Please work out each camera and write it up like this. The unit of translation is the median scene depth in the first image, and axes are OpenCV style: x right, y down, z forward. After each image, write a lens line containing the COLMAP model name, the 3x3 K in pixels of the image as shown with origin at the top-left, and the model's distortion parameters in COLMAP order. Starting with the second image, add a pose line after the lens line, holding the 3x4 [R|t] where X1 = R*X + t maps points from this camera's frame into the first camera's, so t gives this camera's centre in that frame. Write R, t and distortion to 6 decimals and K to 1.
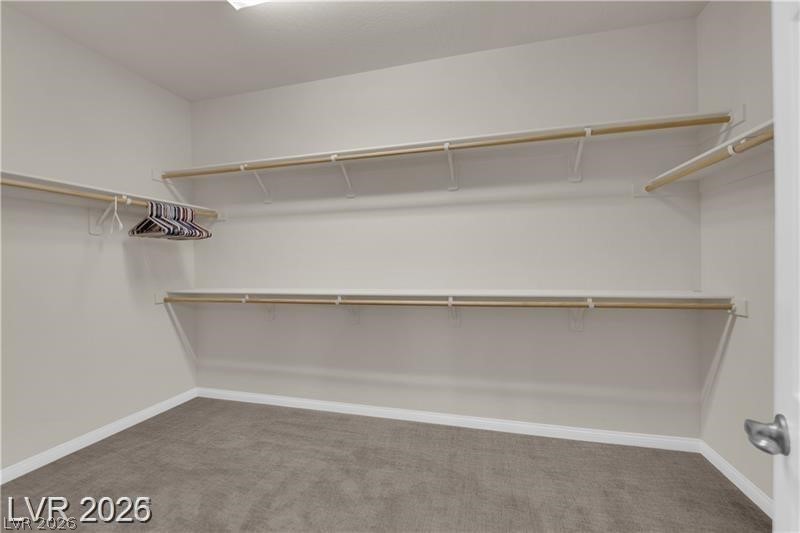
lens RADIAL K [[324.4, 0, 402.5], [0, 324.4, 266.0], [0, 0, 1]] dist [-0.005147, -0.005432]
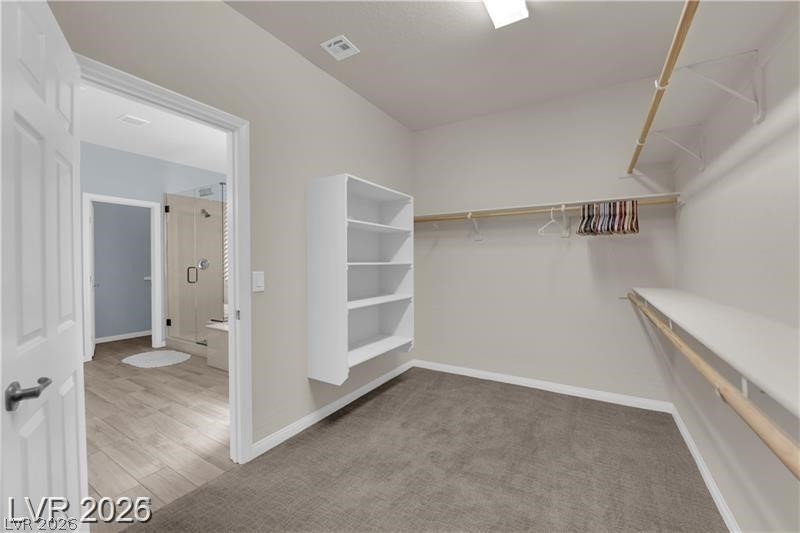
lens RADIAL K [[324.4, 0, 402.5], [0, 324.4, 266.0], [0, 0, 1]] dist [-0.005147, -0.005432]
pose [[-0.280005, 0.024858, -0.959677, 0.488116], [-0.006647, 0.999591, 0.027832, -0.011778], [0.959976, 0.014172, -0.279725, 0.715827]]
